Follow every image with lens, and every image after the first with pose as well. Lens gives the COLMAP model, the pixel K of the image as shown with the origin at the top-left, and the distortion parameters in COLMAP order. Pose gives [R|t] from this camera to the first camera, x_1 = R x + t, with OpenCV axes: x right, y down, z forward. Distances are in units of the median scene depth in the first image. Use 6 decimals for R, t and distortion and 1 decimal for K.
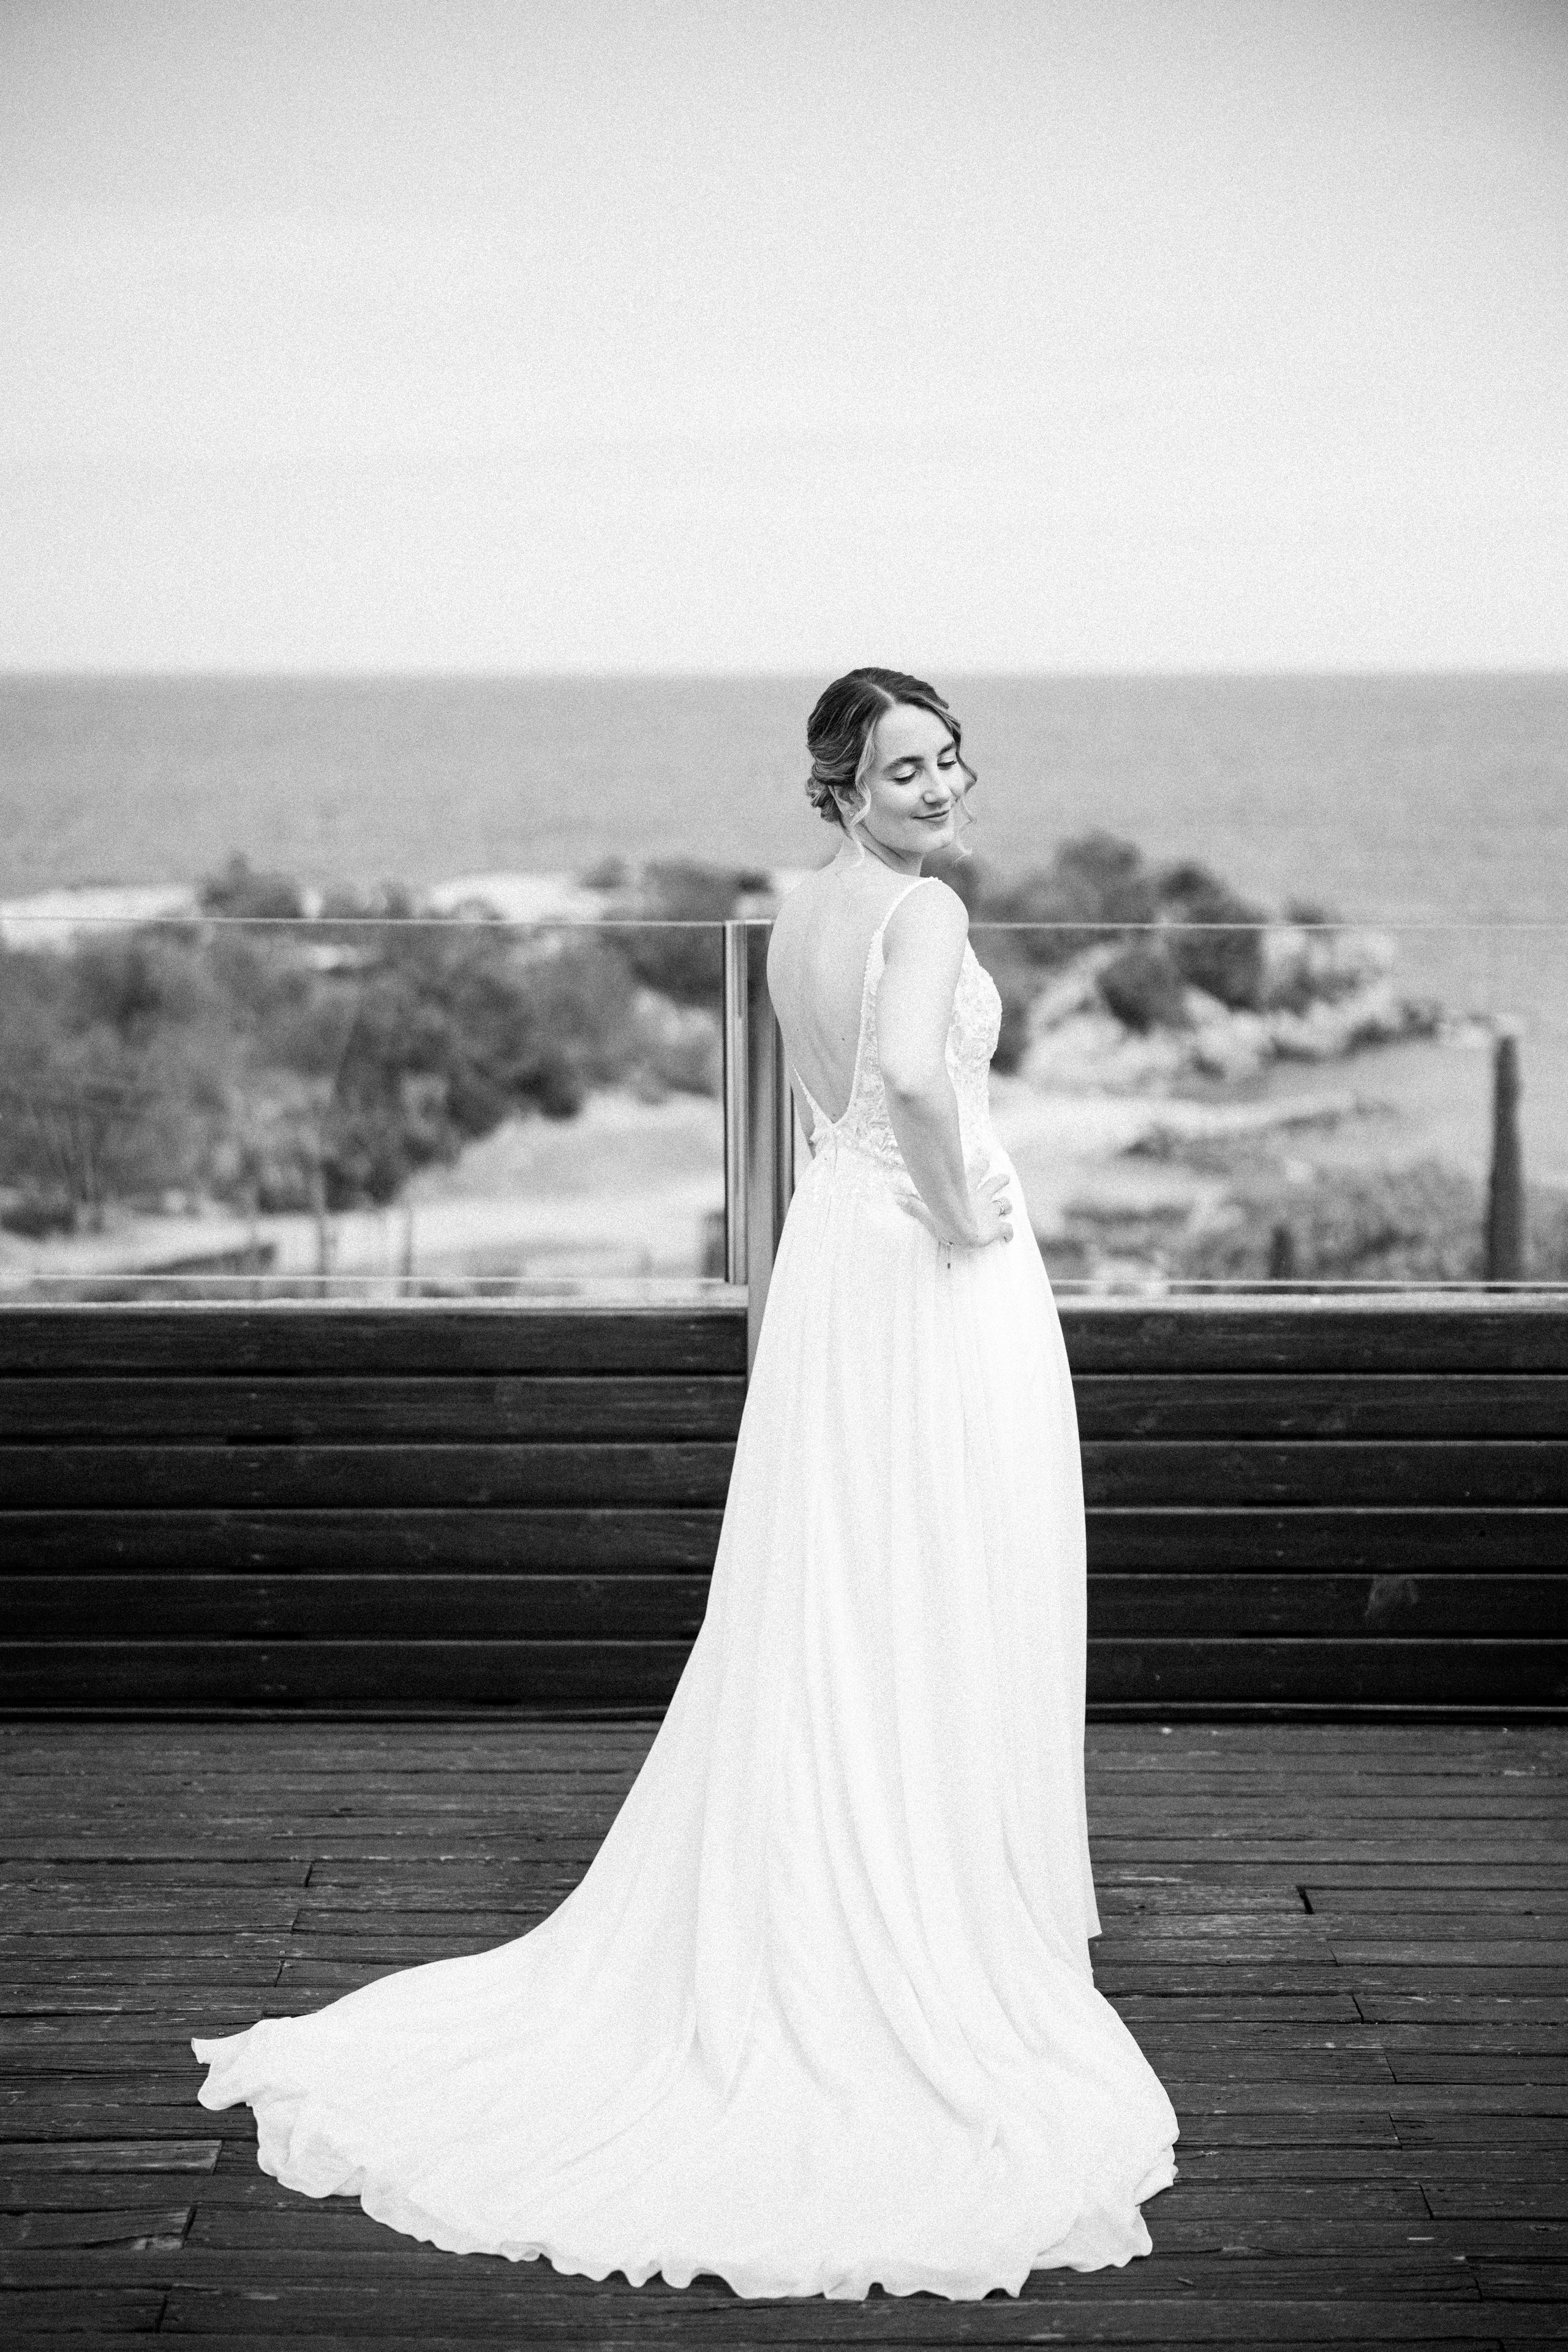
lens RADIAL K [[4156.9, 0, 784.4], [0, 4156.9, 1189.1], [0, 0, 1]] dist [0.219479, 0.000000]
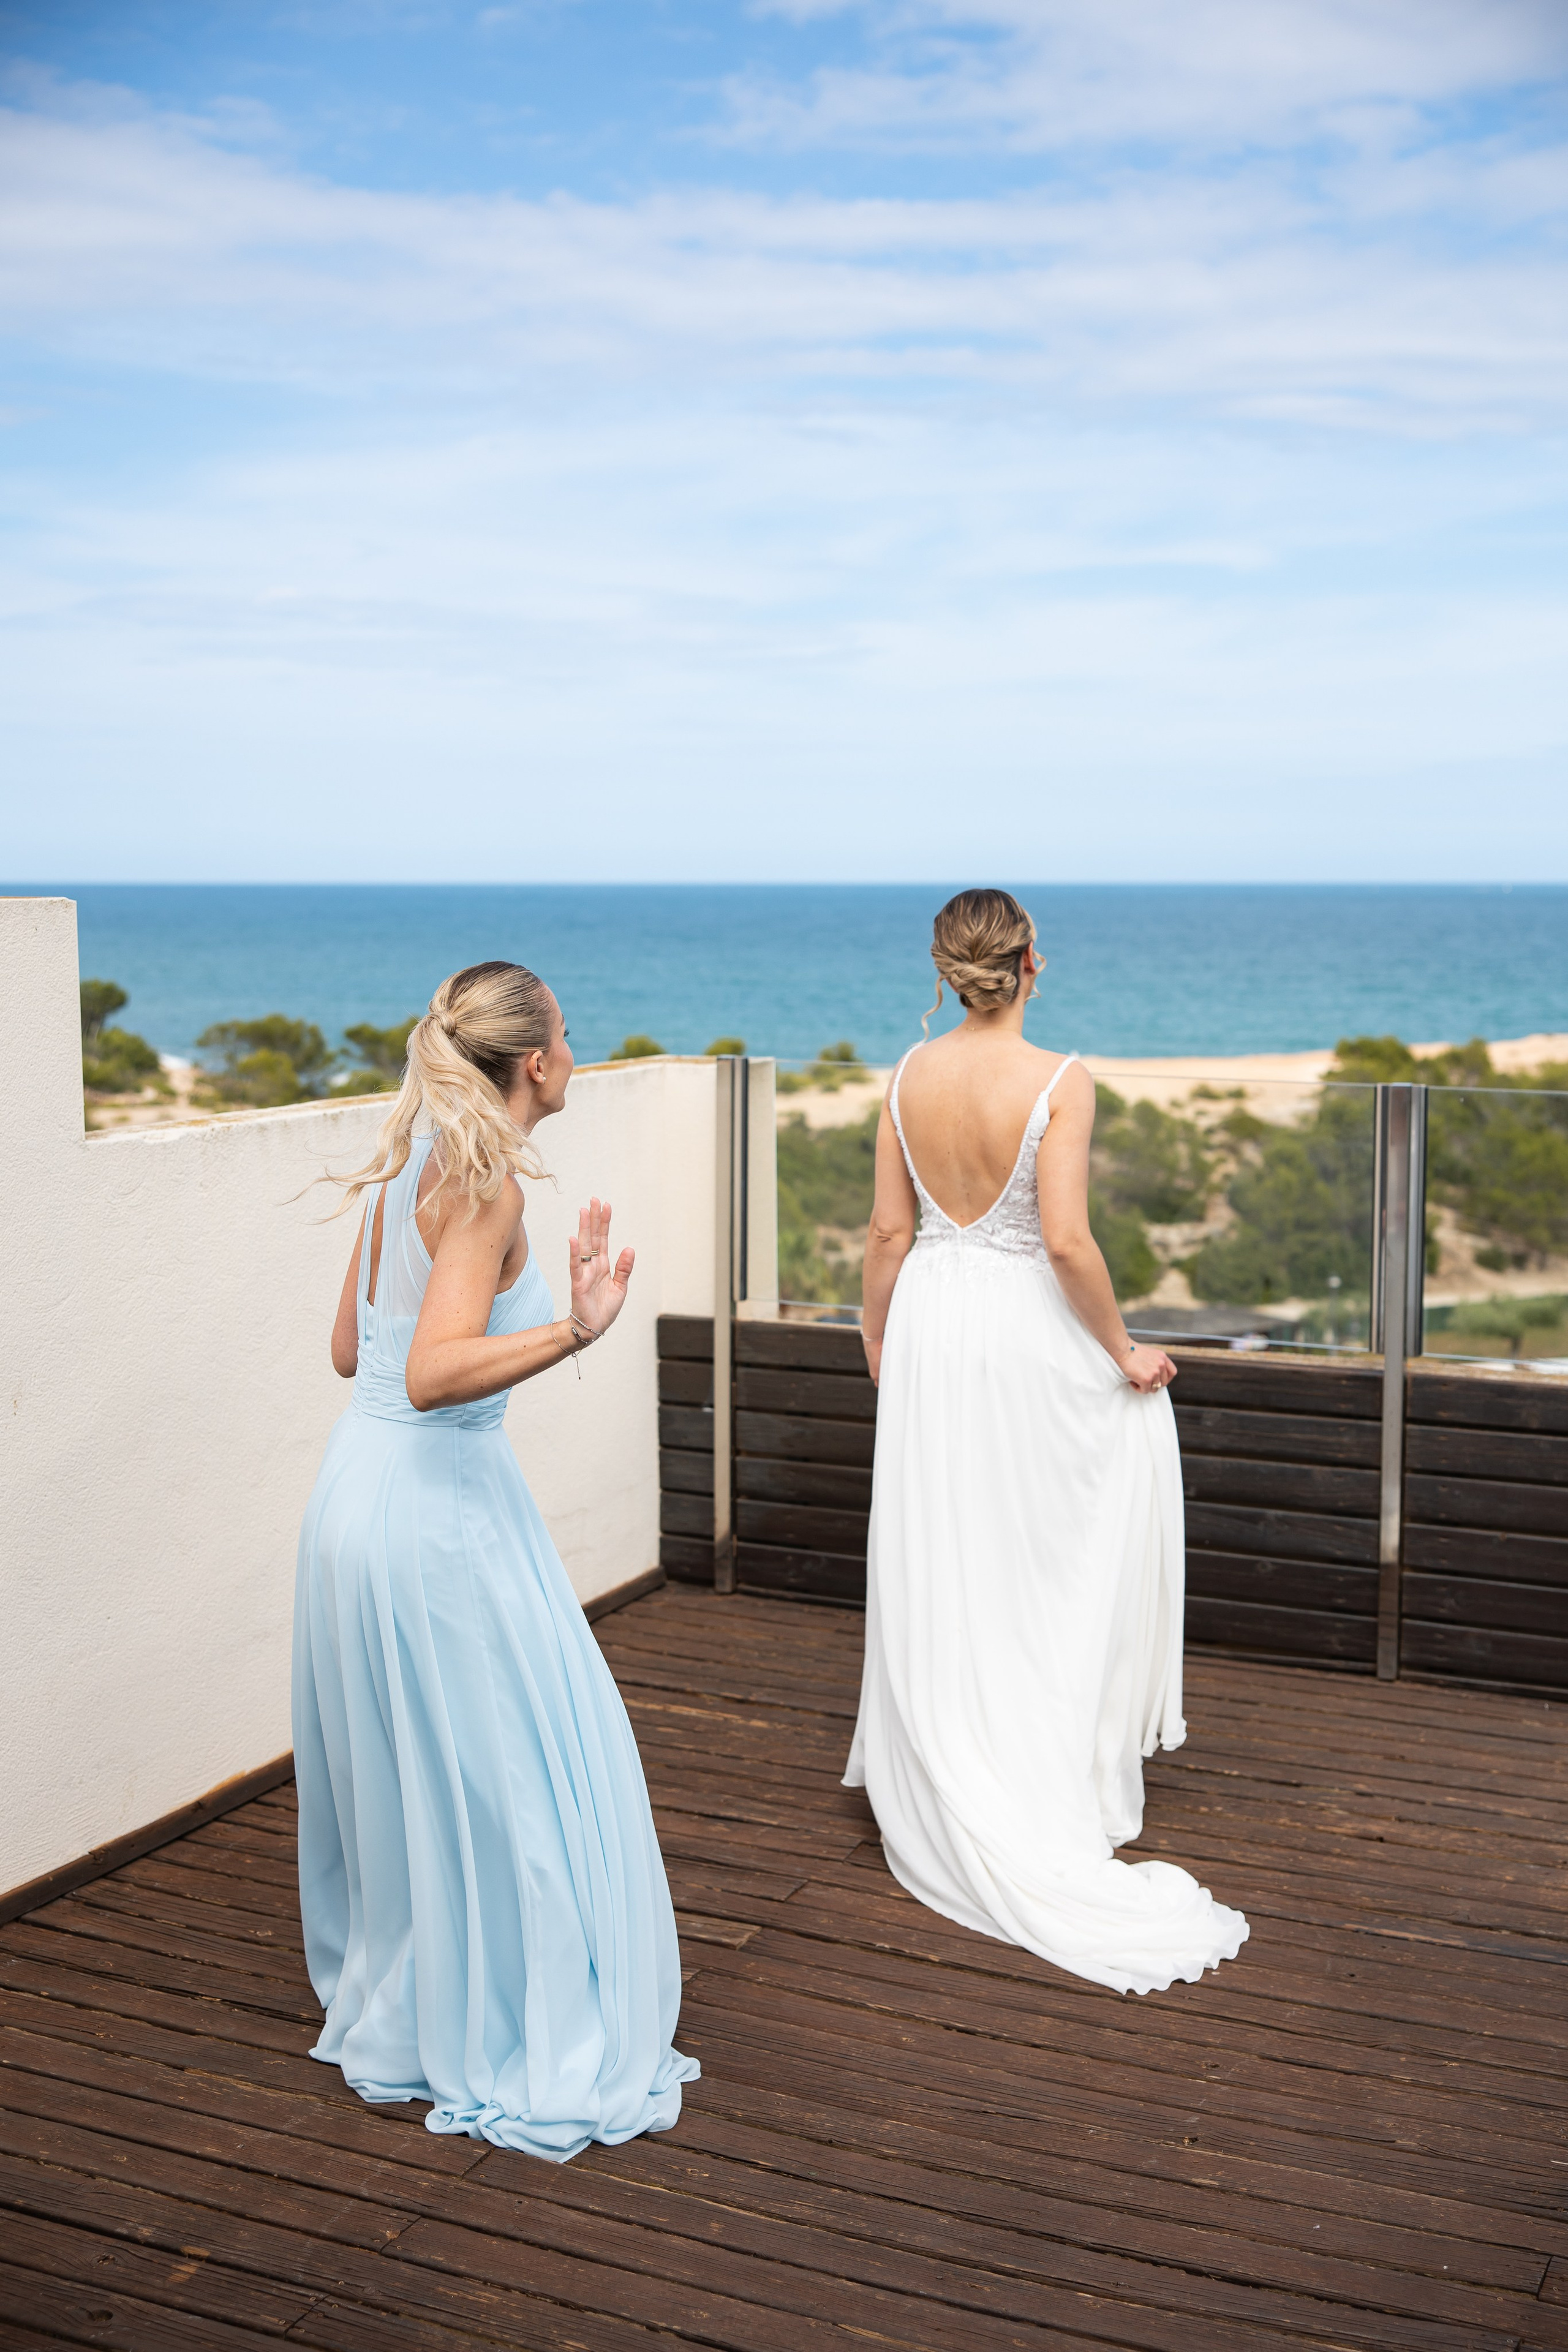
lens RADIAL K [[2807.8, 0, 793.2], [0, 2807.8, 1185.5], [0, 0, 1]] dist [0.043271, 0.000000]
pose [[0.904907, 0.049533, -0.422717, 0.197112], [-0.056187, 0.998415, -0.003288, -0.017432], [0.421884, 0.026726, 0.906256, 0.095076]]
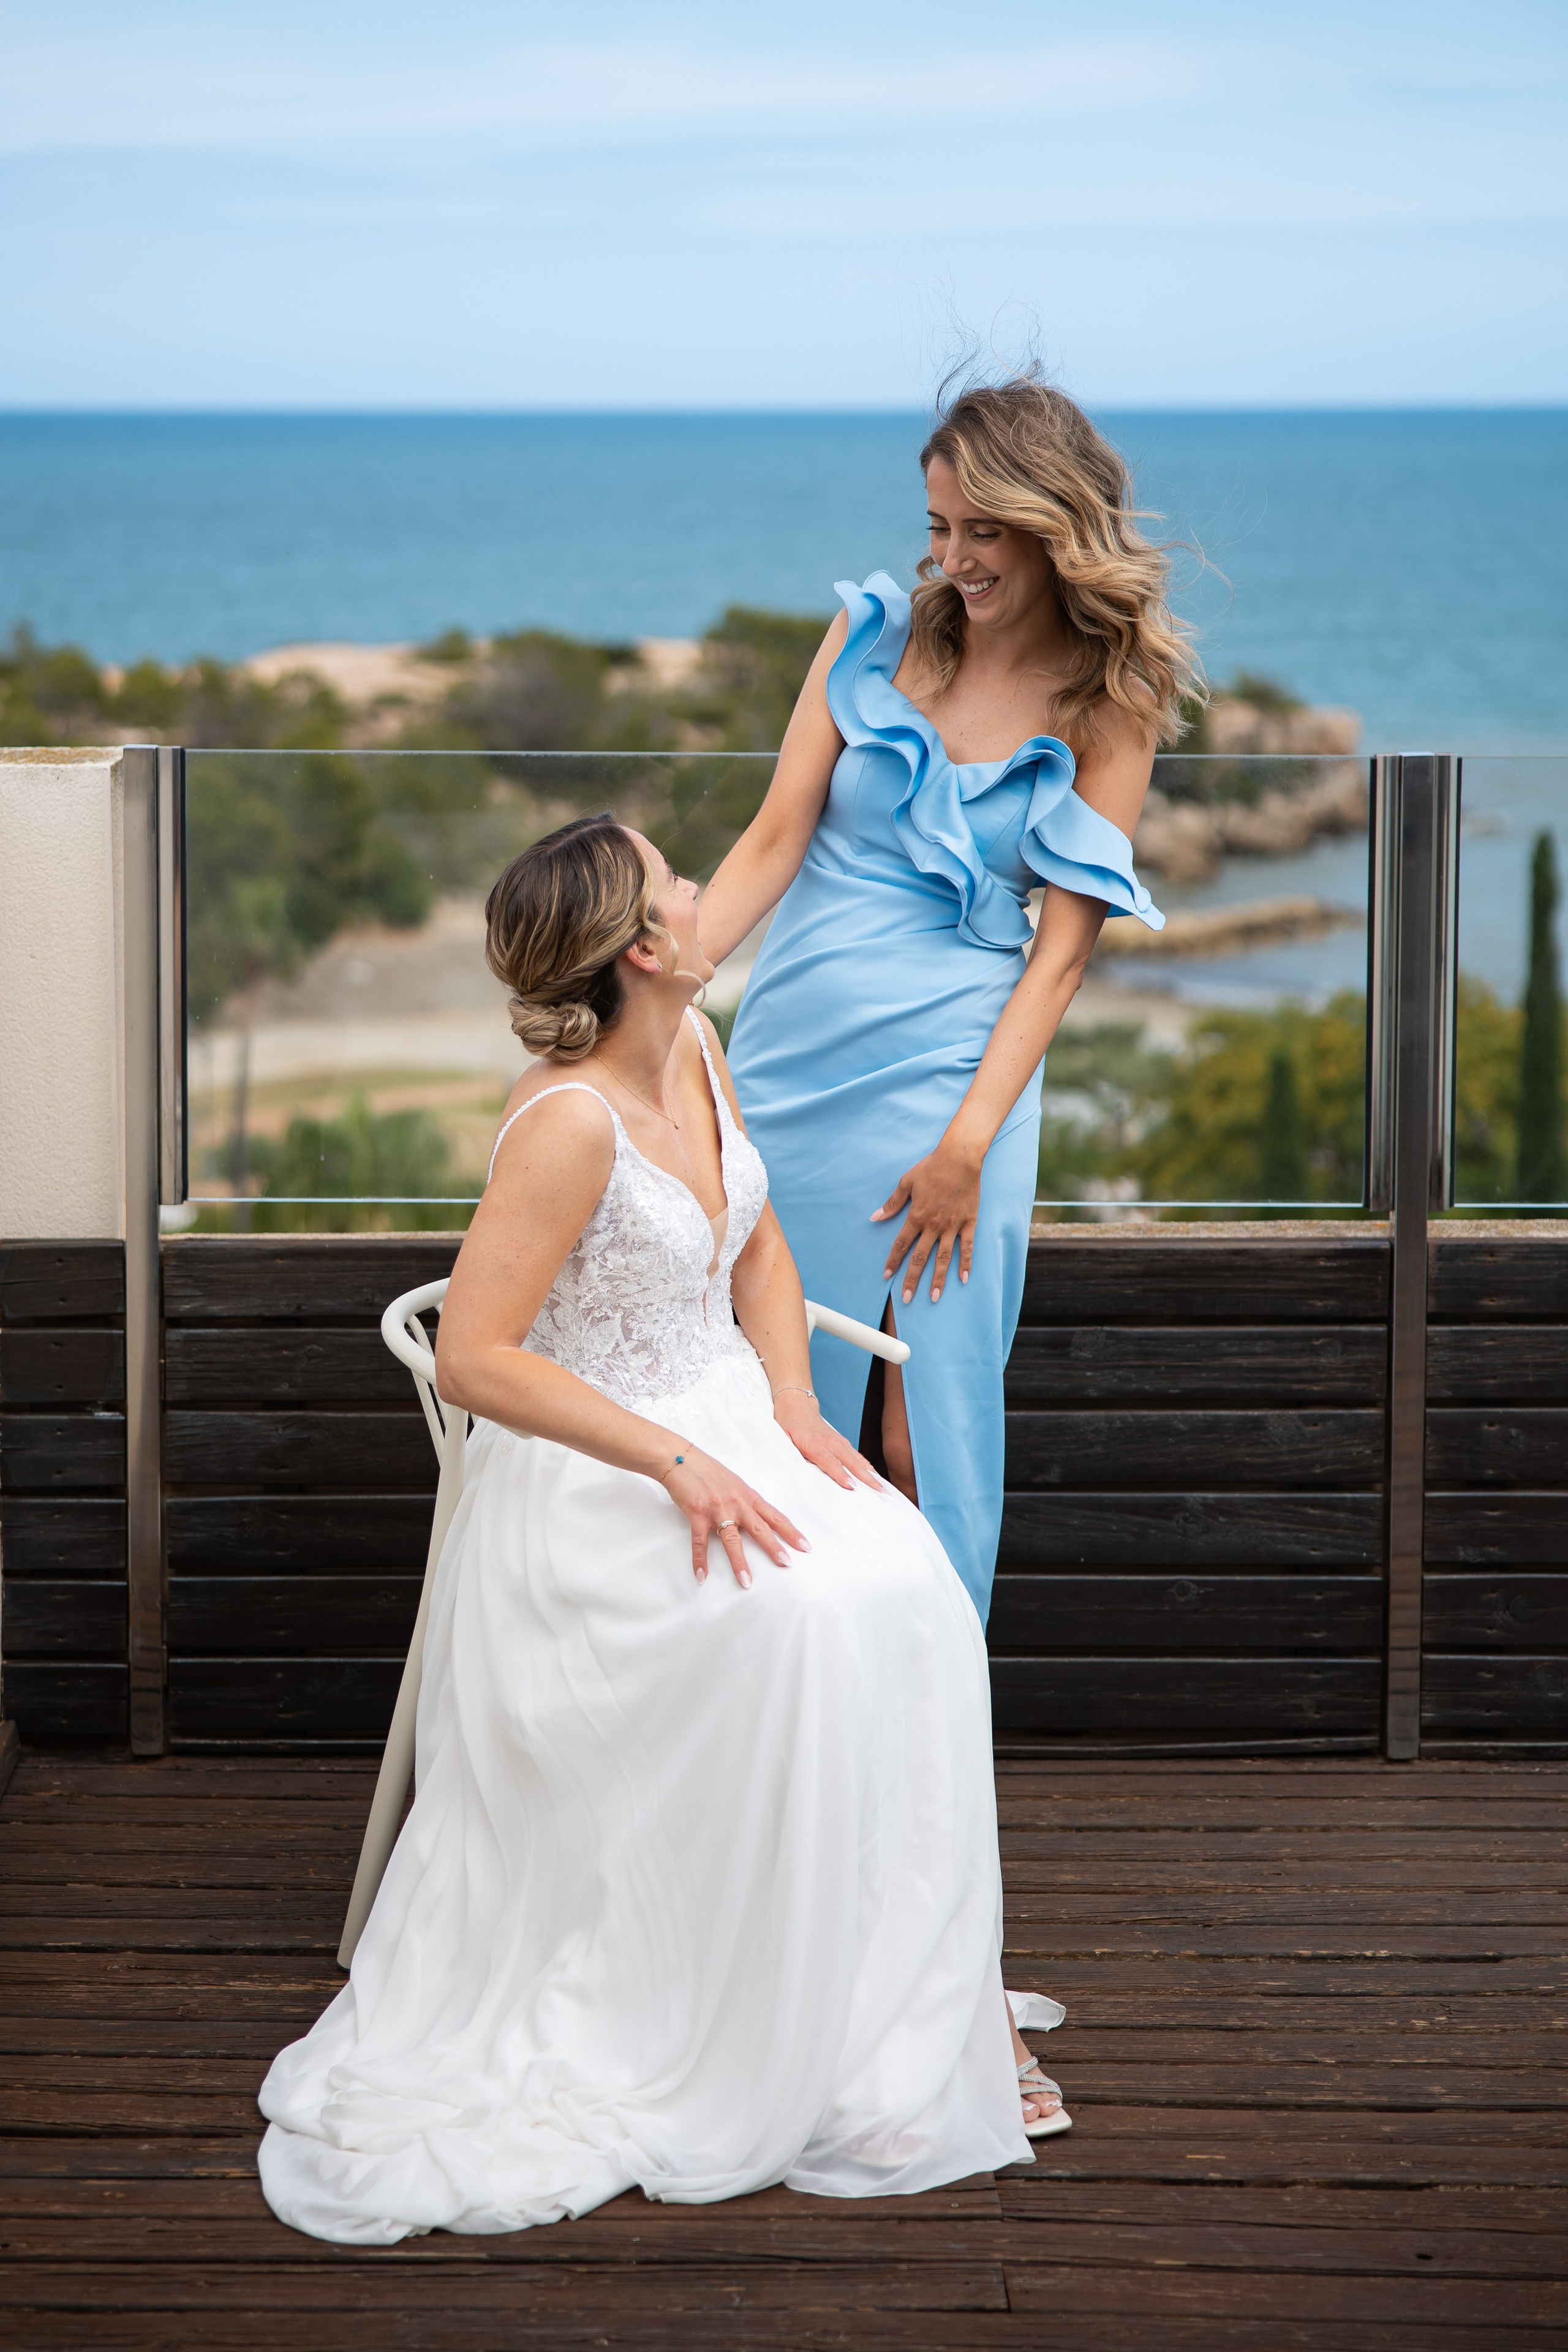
lens RADIAL K [[4780.5, 0, 715.1], [0, 4780.5, 1071.8], [0, 0, 1]] dist [0.177139, 0.000000]
pose [[0.999857, -0.001108, 0.016871, -0.151432], [0.000872, 0.999901, 0.014014, -0.015776], [-0.016885, -0.013998, 0.999759, 0.091877]]
